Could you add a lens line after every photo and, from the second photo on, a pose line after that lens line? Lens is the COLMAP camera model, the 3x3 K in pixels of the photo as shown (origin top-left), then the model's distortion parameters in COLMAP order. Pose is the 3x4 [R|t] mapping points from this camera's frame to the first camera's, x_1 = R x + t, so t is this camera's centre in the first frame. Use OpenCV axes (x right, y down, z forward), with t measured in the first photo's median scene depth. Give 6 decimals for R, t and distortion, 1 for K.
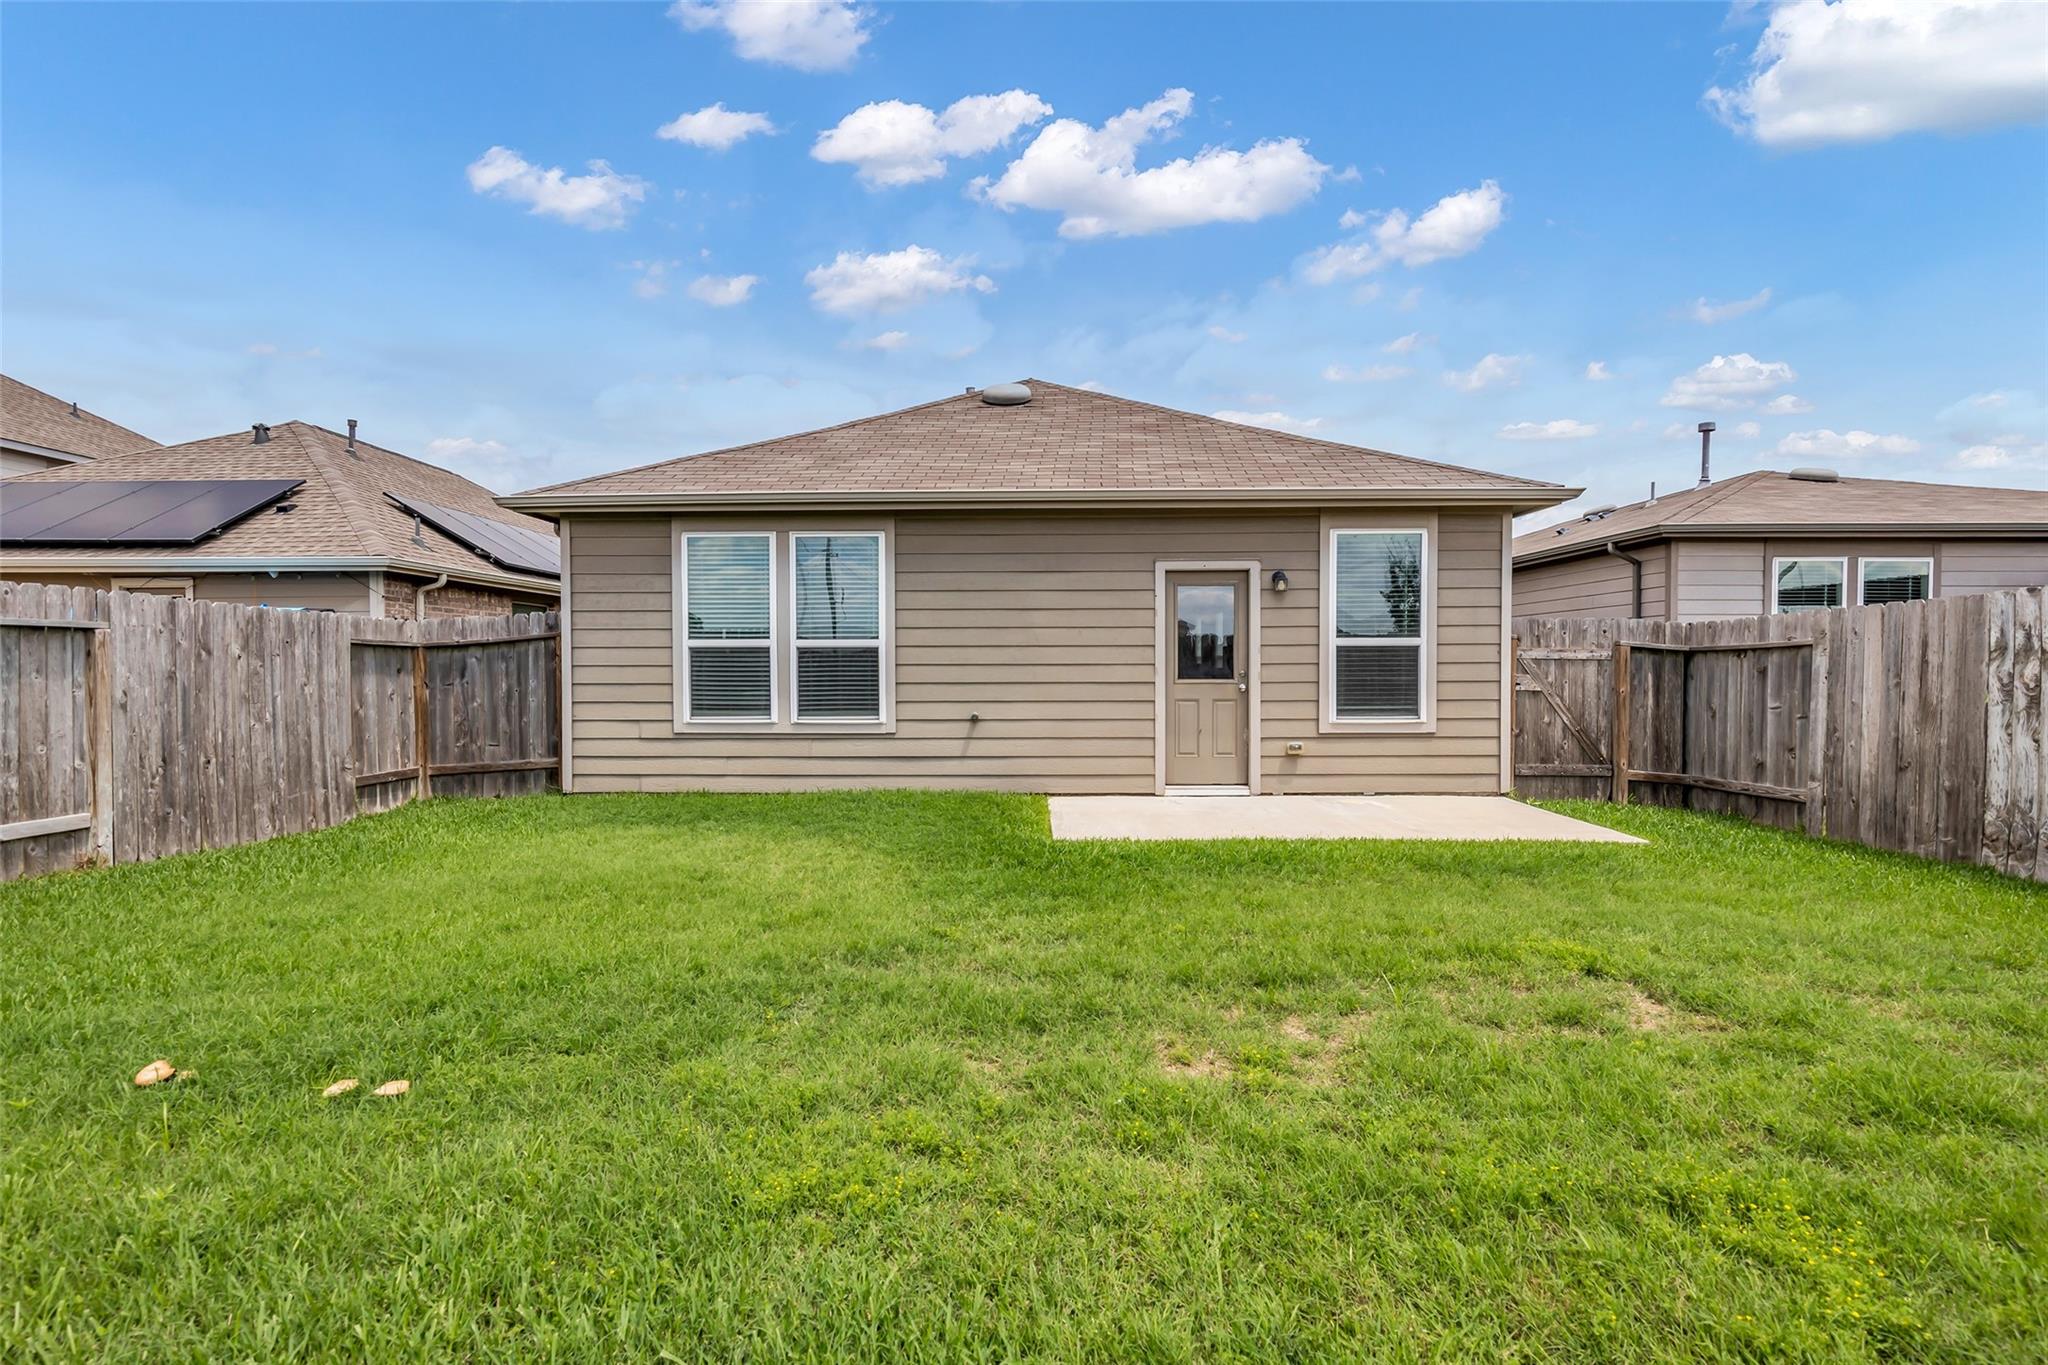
lens RADIAL K [[939.1, 0, 1017.4], [0, 939.1, 701.2], [0, 0, 1]] dist [-0.012978, -0.000311]
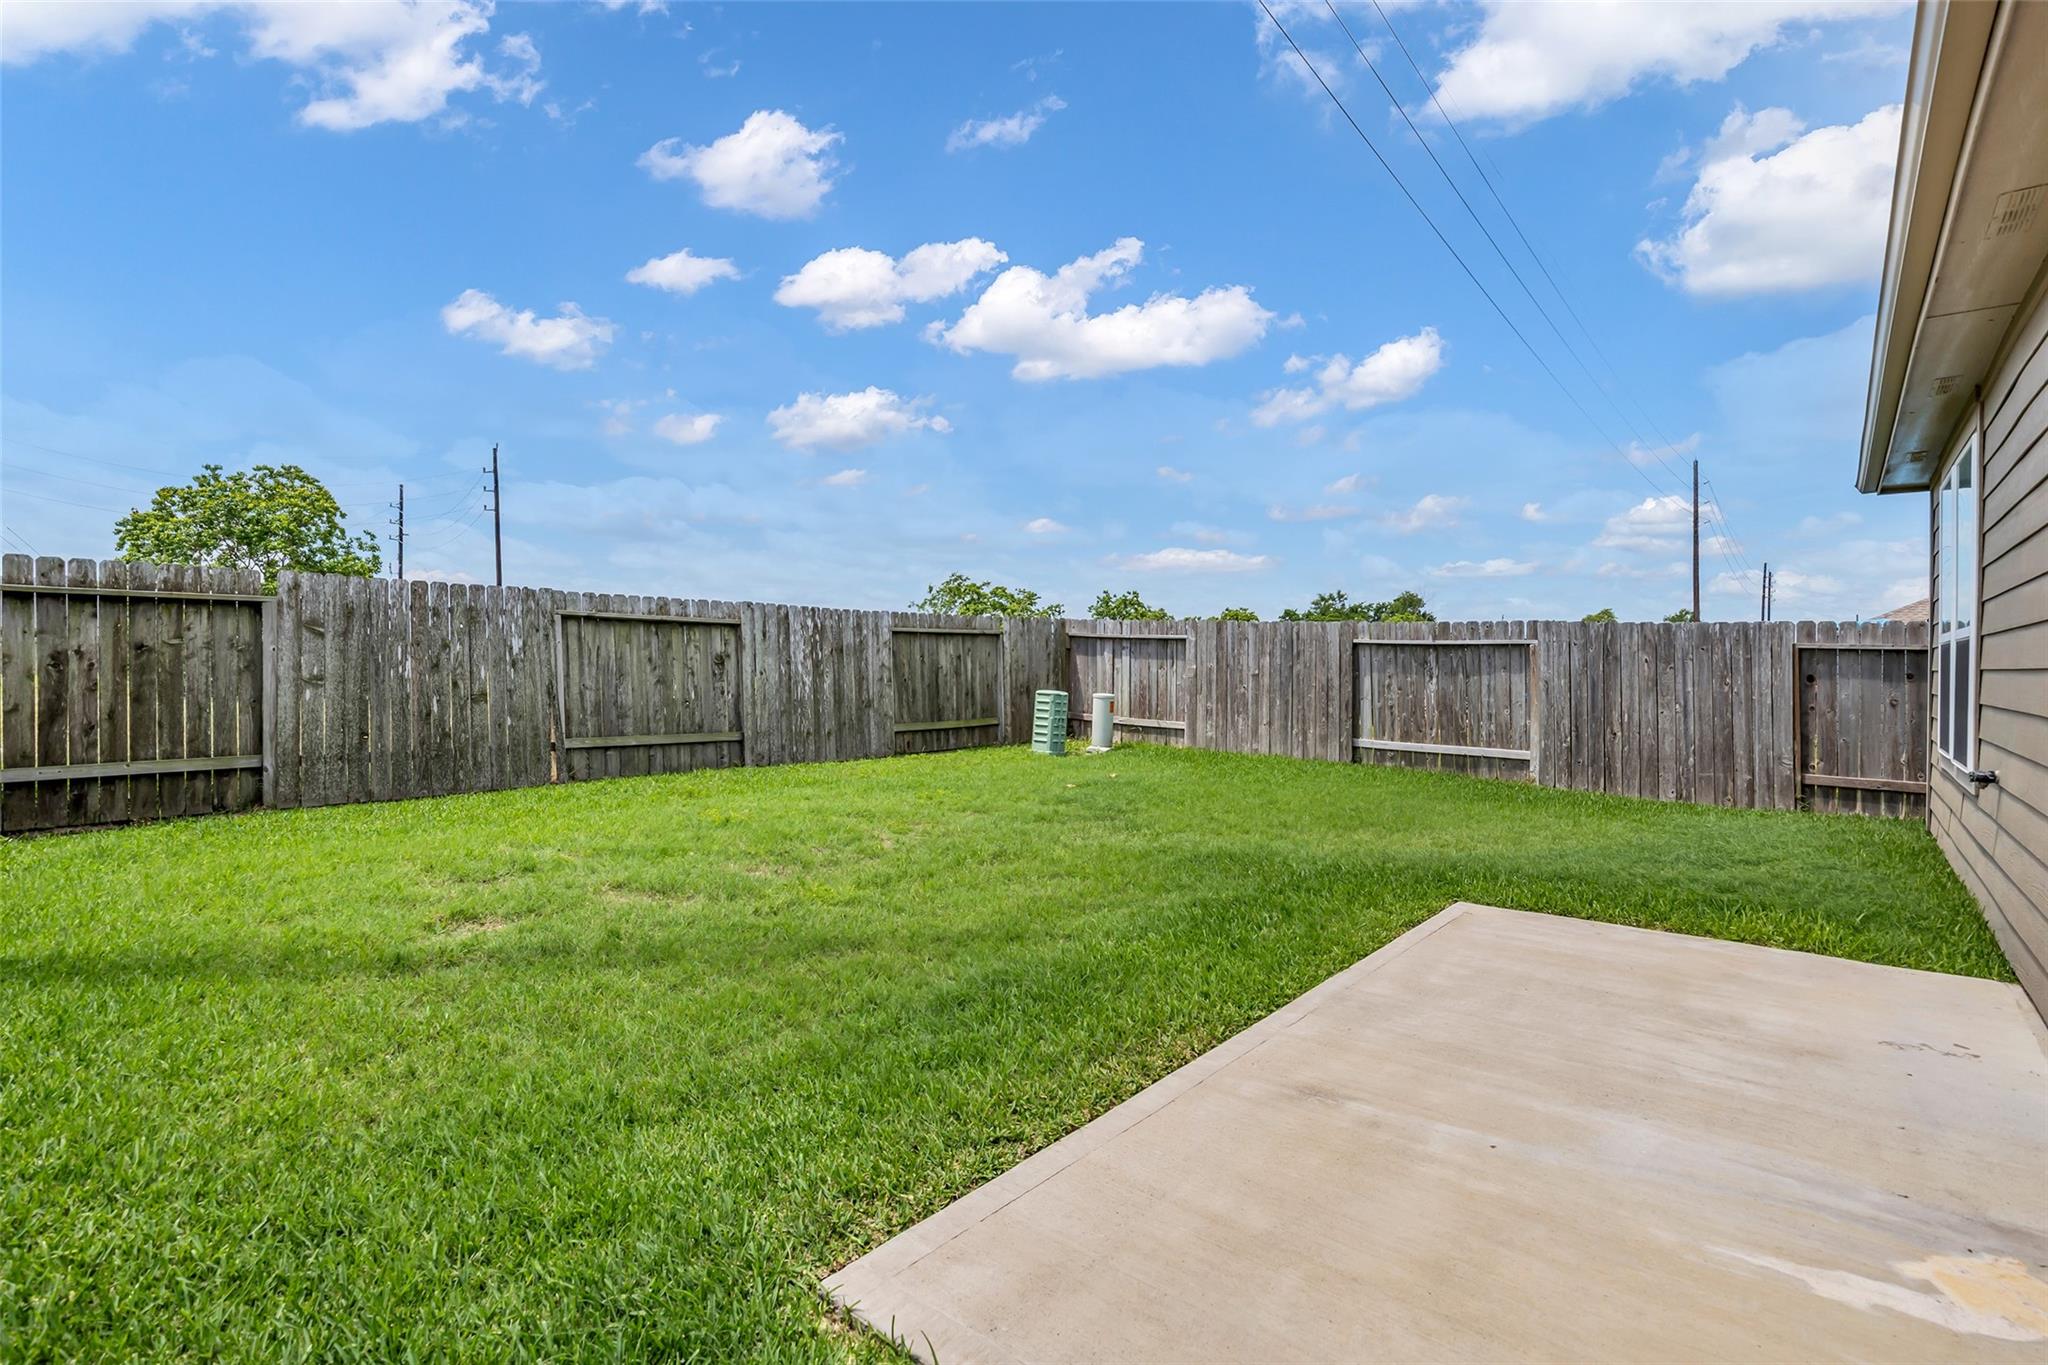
lens RADIAL K [[948.0, 0, 1013.3], [0, 948.0, 672.7], [0, 0, 1]] dist [-0.010450, 0.000485]
pose [[-0.637611, 0.003509, -0.770350, 0.642215], [-0.041456, 0.998384, 0.038860, -0.035809], [0.769242, 0.056713, -0.636436, 0.916434]]
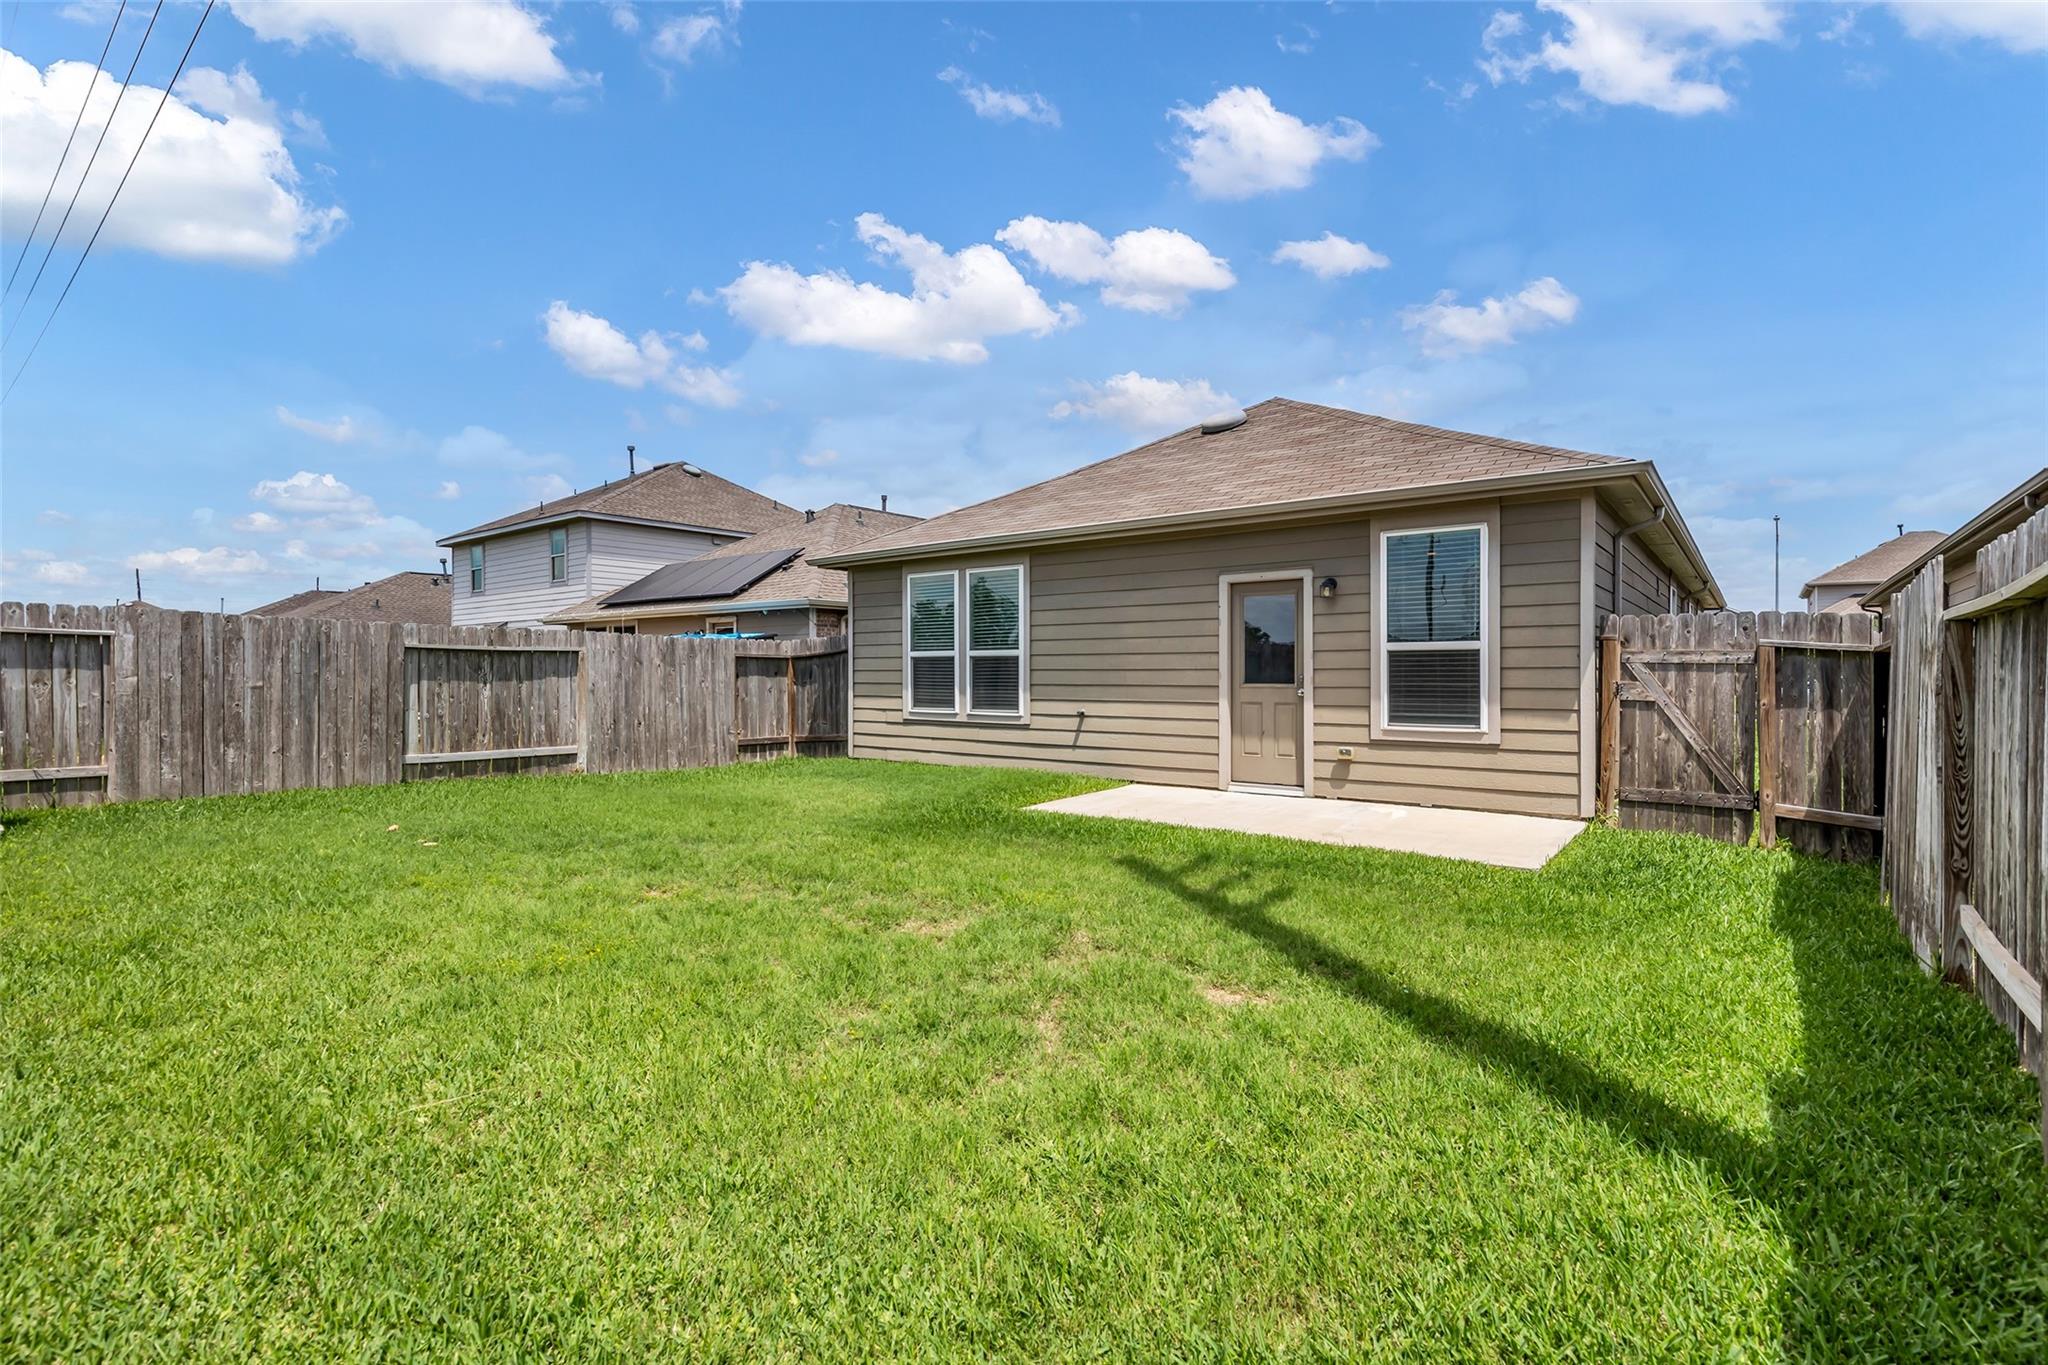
lens RADIAL K [[948.0, 0, 1013.3], [0, 948.0, 672.7], [0, 0, 1]] dist [-0.010450, 0.000485]
pose [[0.794311, 0.002232, -0.607507, 0.625036], [-0.022985, 0.999388, -0.026381, -0.001096], [0.607076, 0.034918, 0.793876, -0.018582]]
